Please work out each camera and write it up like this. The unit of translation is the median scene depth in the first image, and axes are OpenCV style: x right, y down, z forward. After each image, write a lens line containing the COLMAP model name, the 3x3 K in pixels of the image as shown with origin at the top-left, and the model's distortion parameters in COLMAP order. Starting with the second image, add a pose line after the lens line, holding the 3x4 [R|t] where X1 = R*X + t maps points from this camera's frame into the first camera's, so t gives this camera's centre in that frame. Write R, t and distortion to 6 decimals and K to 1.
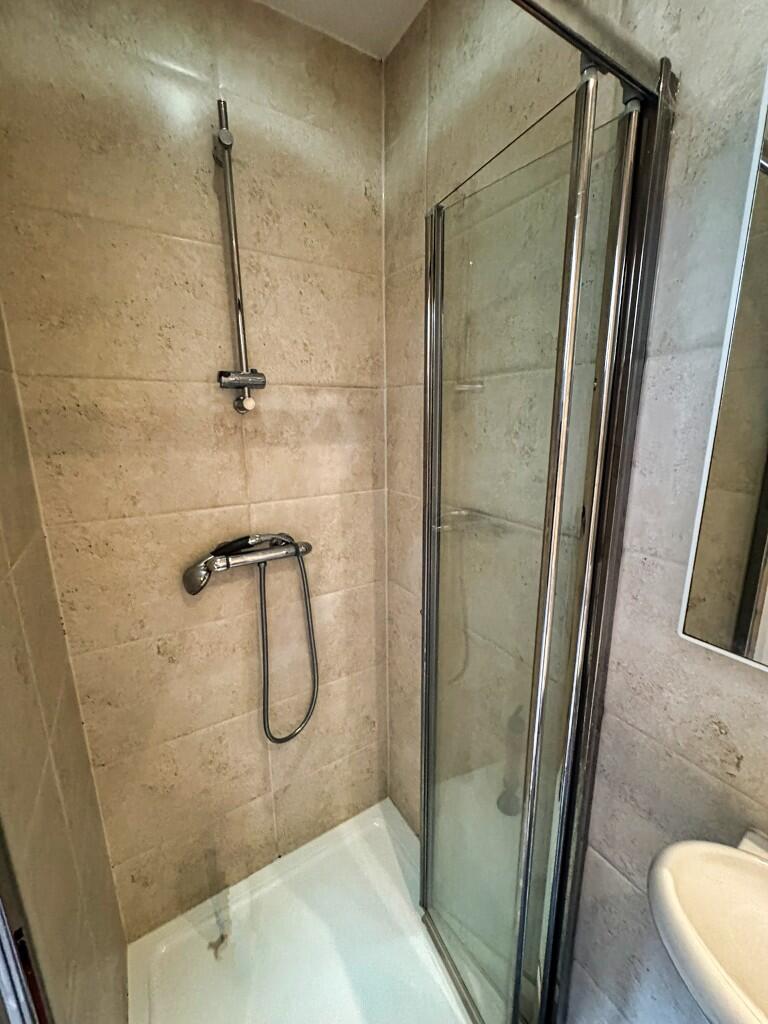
lens RADIAL K [[407.3, 0, 384.0], [0, 407.3, 512.0], [0, 0, 1]] dist [-0.001239, -0.000016]
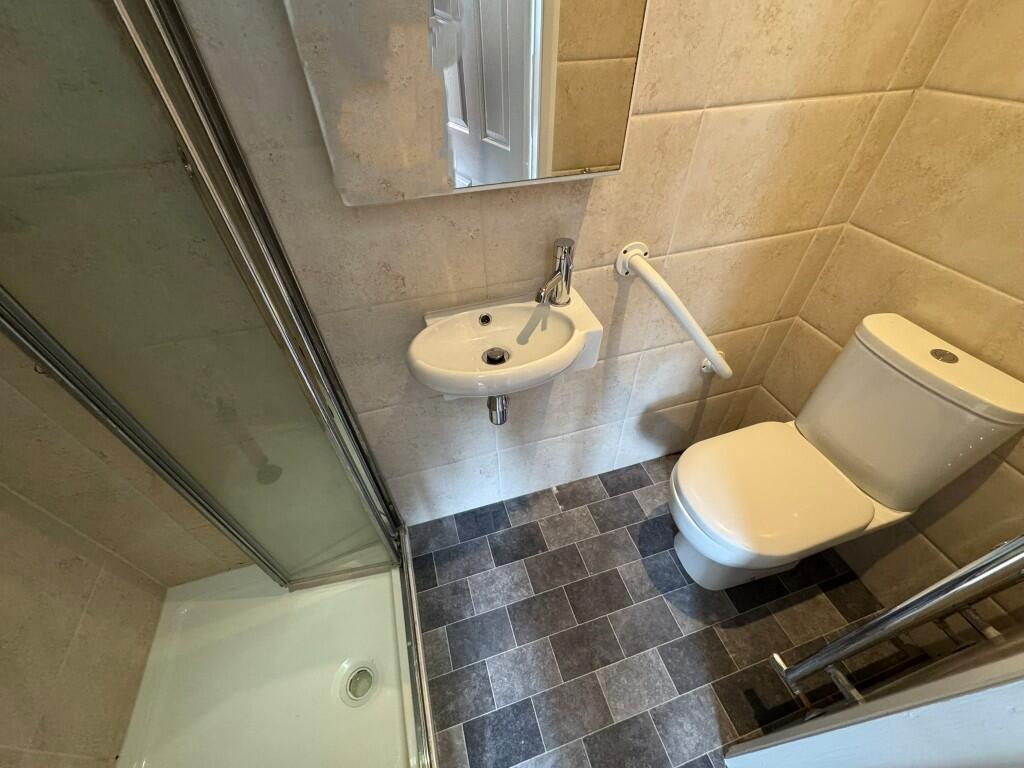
lens RADIAL K [[407.3, 0, 512.0], [0, 407.3, 384.0], [0, 0, 1]] dist [-0.001239, -0.000016]
pose [[0.251169, -0.663251, 0.704991, -0.232757], [0.226837, 0.748389, 0.623265, 0.038665], [-0.940988, 0.003373, 0.338422, 0.084987]]
